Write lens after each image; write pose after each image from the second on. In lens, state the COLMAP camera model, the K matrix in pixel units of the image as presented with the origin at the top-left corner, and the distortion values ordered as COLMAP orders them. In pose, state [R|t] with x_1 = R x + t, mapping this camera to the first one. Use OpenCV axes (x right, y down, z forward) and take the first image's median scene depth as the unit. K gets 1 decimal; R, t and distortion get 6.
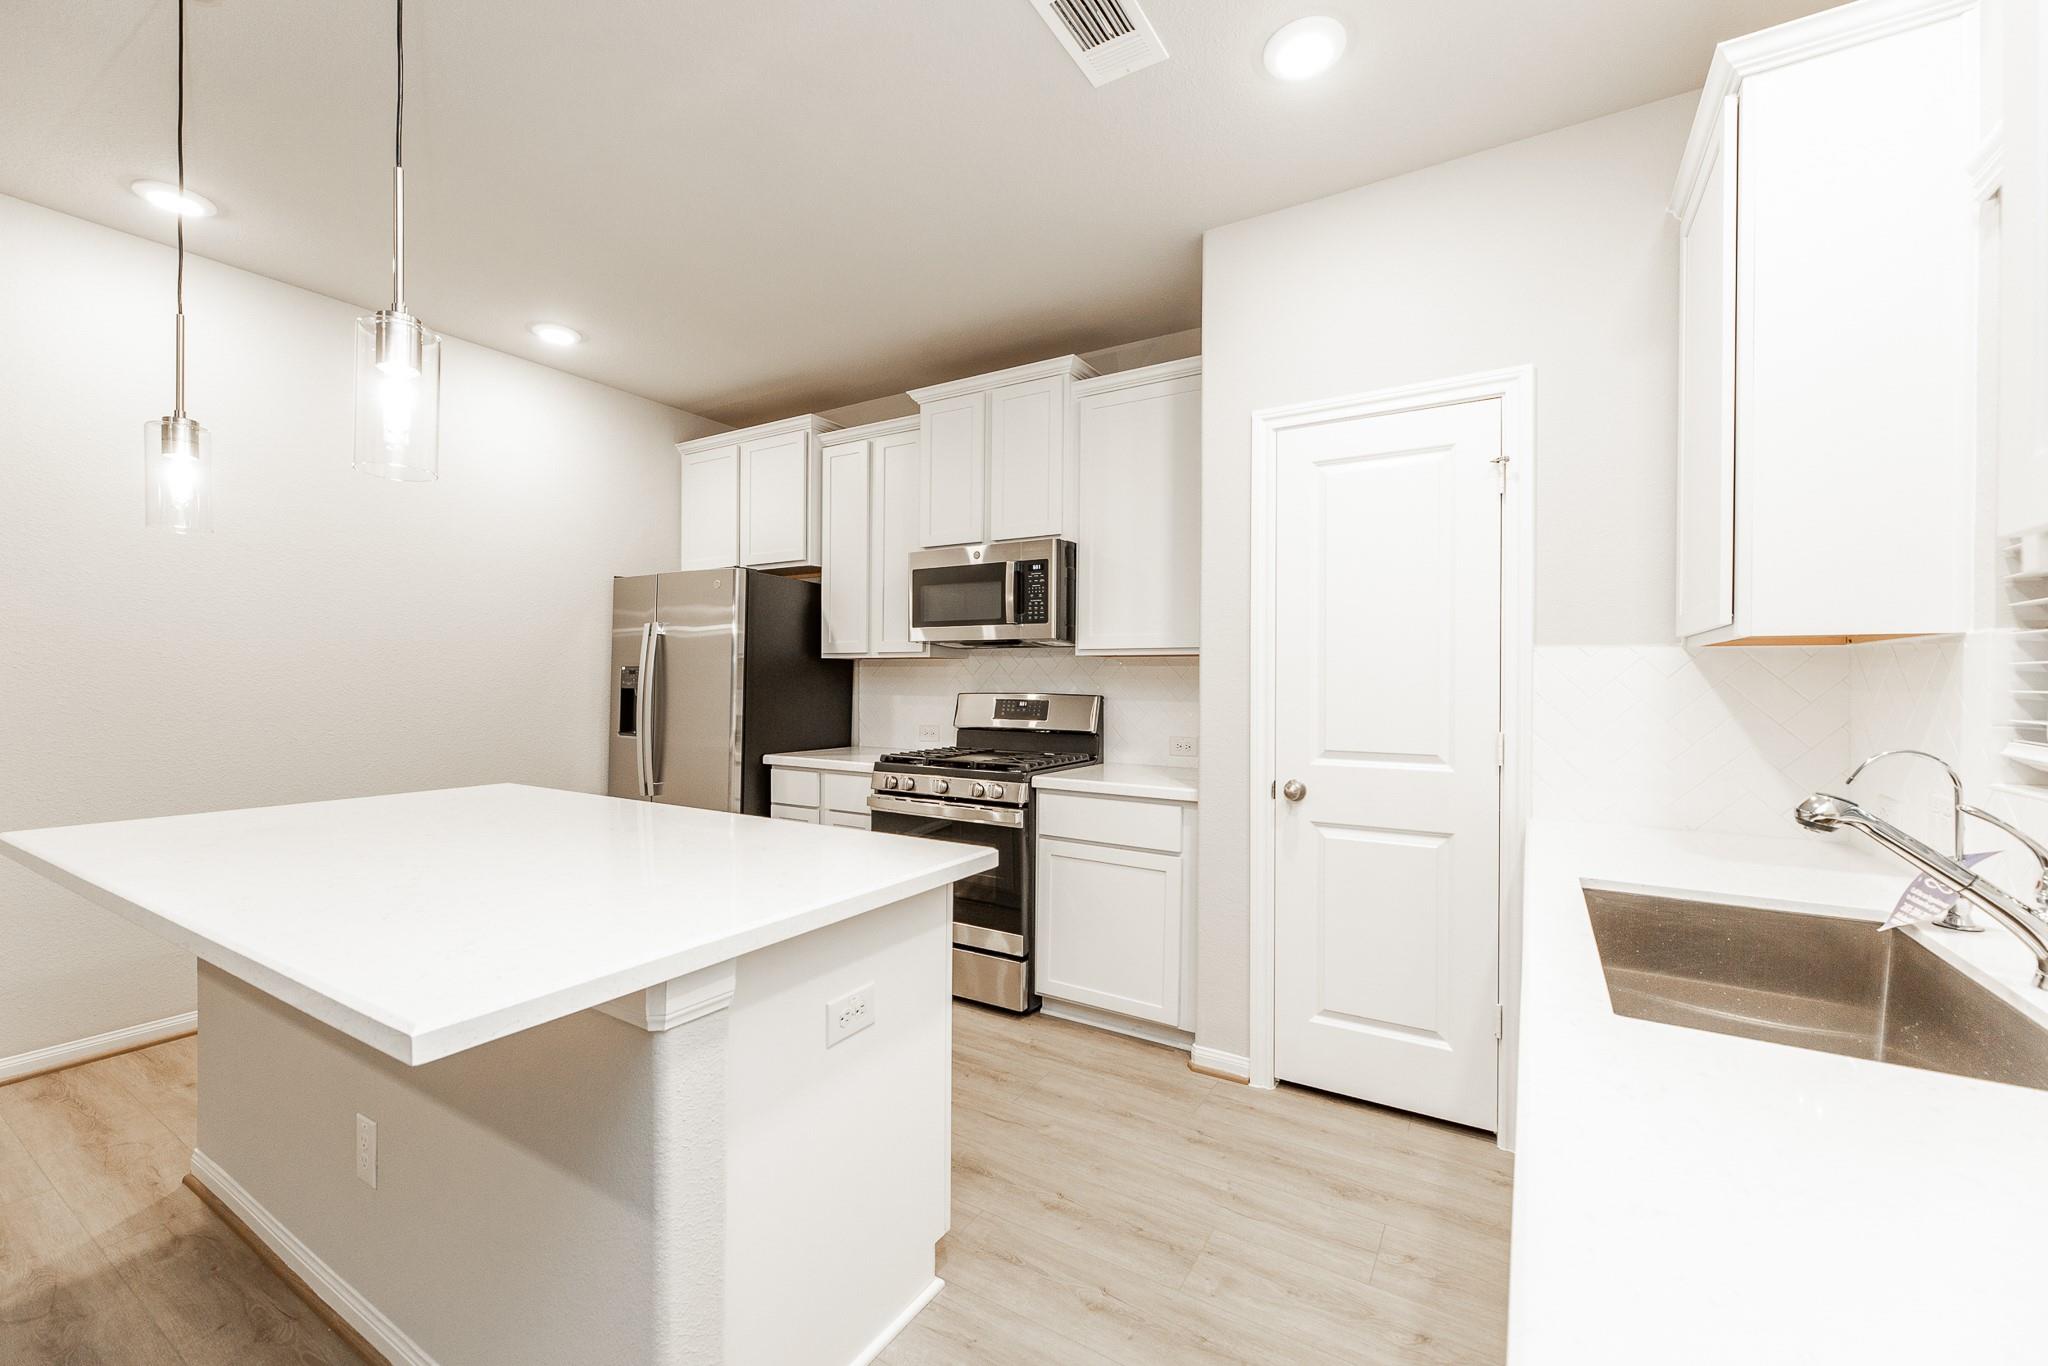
lens RADIAL K [[820.8, 0, 1035.3], [0, 820.8, 681.3], [0, 0, 1]] dist [0.000487, -0.000798]
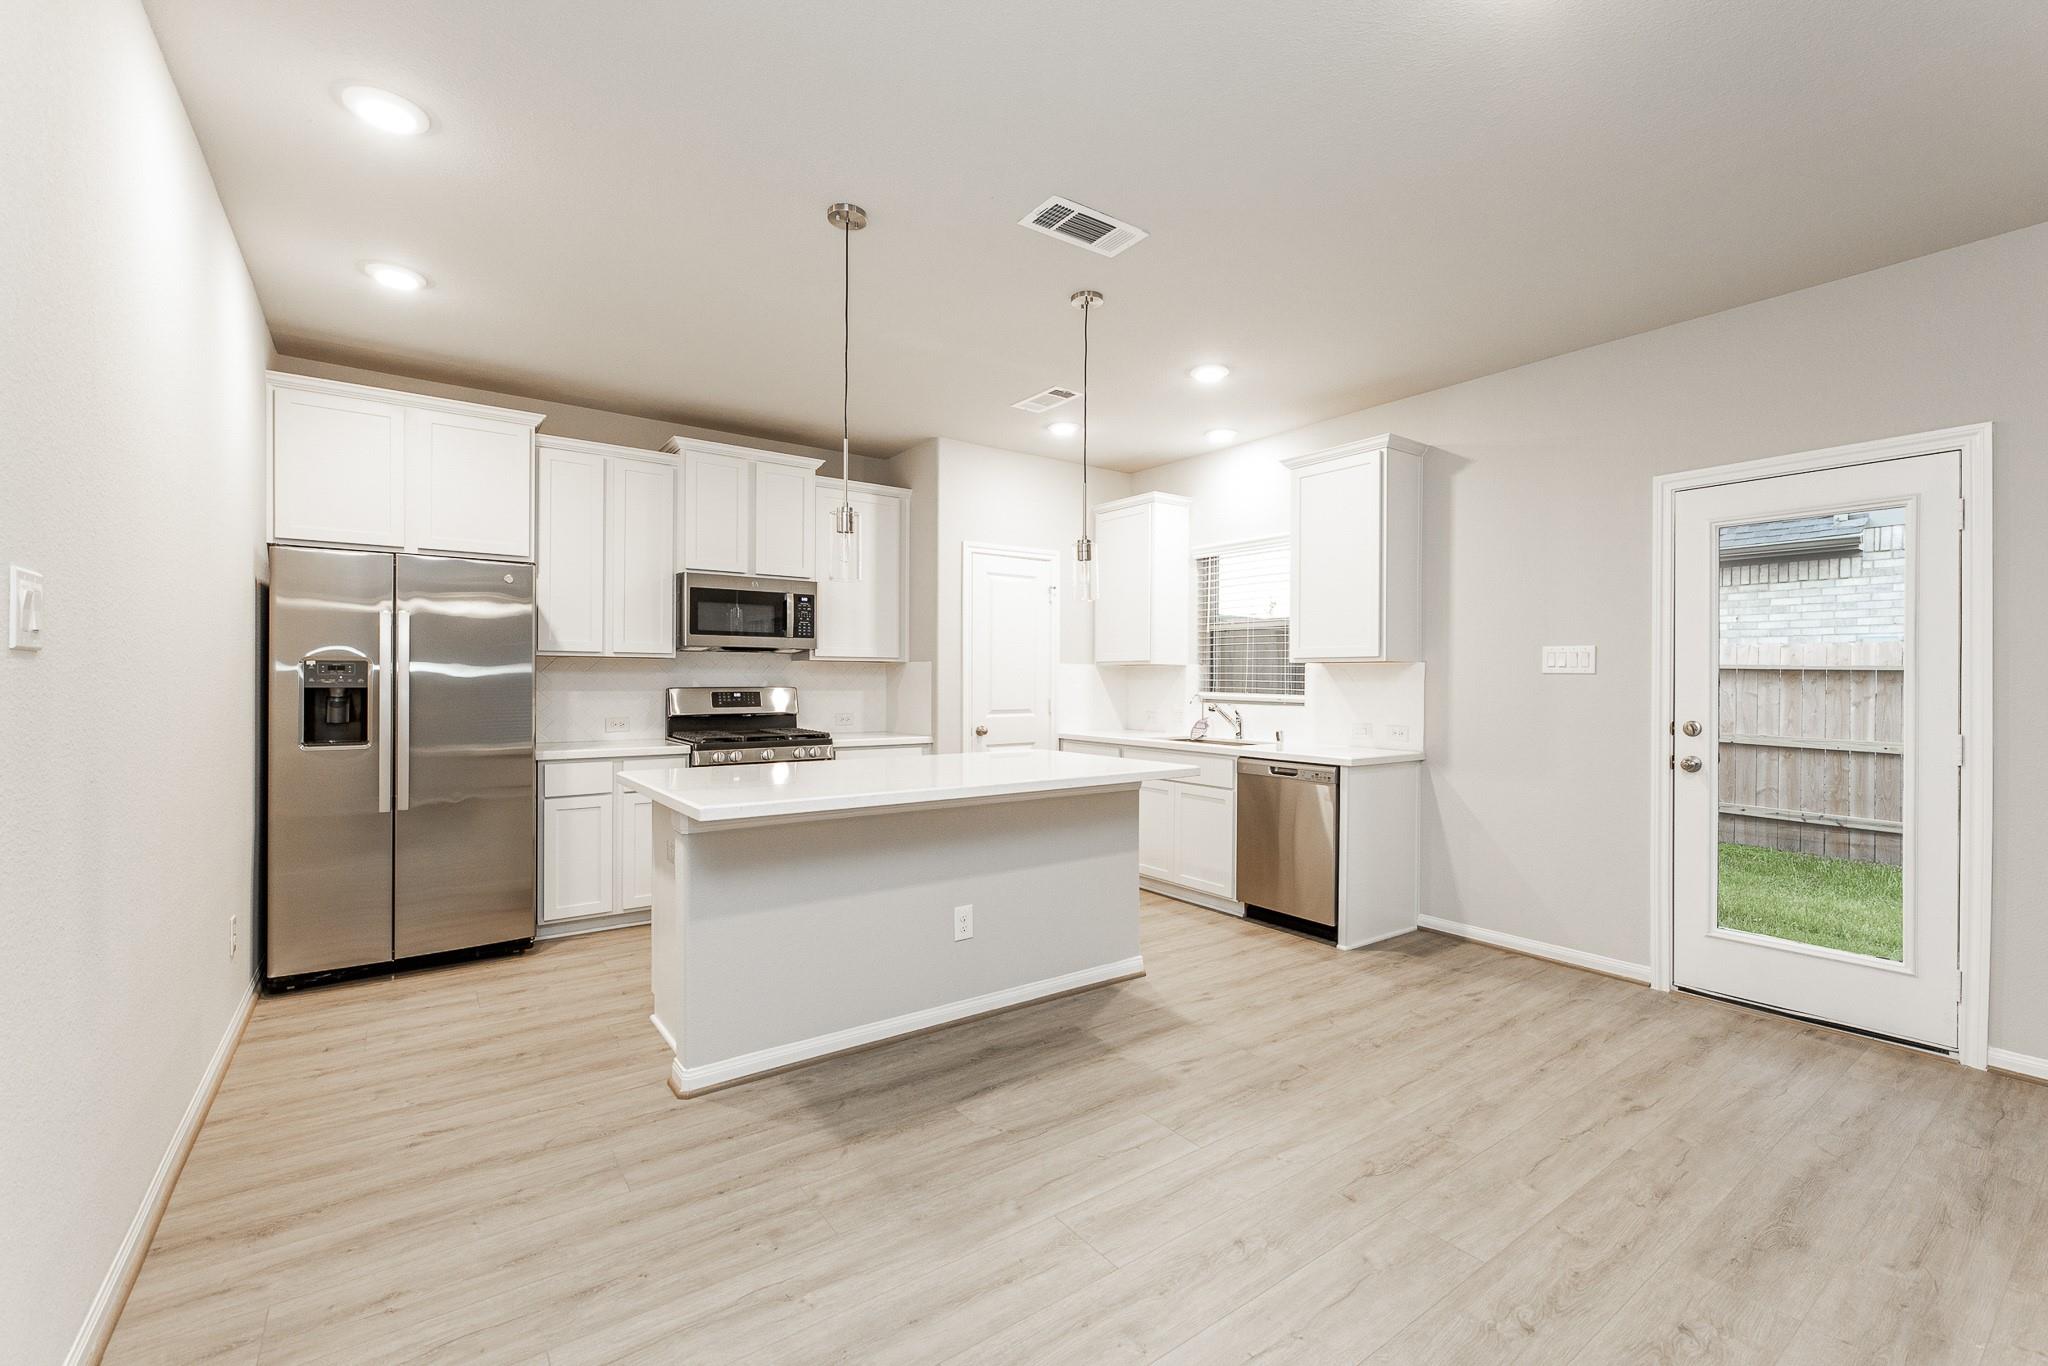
lens RADIAL K [[863.3, 0, 1037.4], [0, 863.3, 680.7], [0, 0, 1]] dist [-0.005648, 0.001679]
pose [[0.387382, -0.007970, 0.921885, -1.121084], [-0.000249, 0.999962, 0.008749, -0.007628], [-0.921919, -0.003619, 0.387365, 0.023183]]
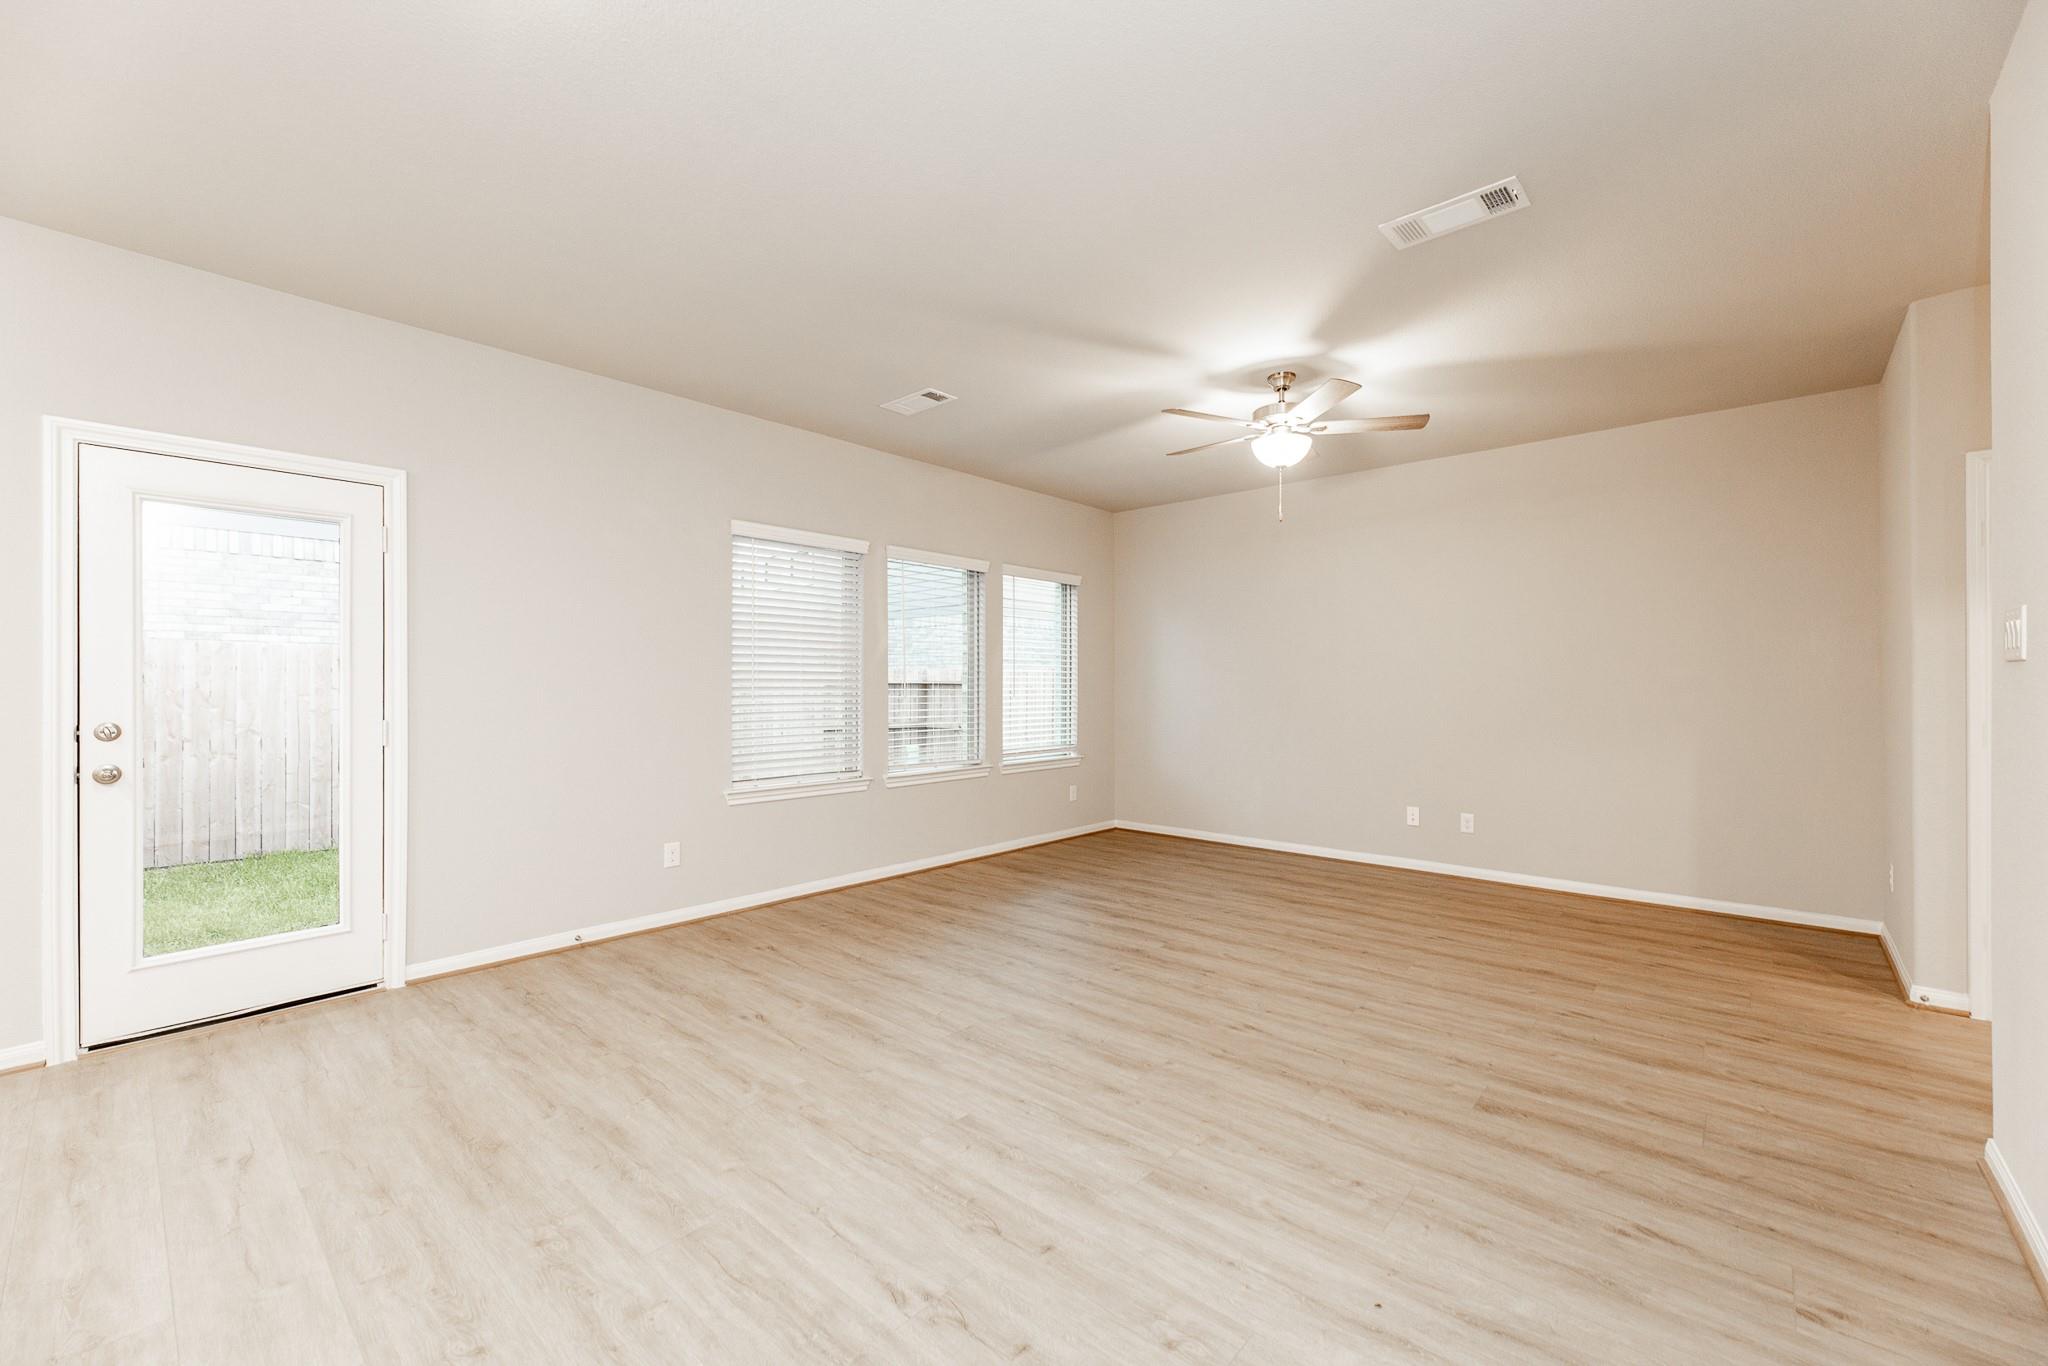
lens RADIAL K [[820.8, 0, 1036.1], [0, 820.8, 687.4], [0, 0, 1]] dist [0.000487, -0.000798]
pose [[-0.983085, -0.010287, 0.182859, -0.950364], [-0.009161, 0.999934, 0.007004, -0.001851], [-0.182919, 0.005210, -0.983114, 0.317982]]
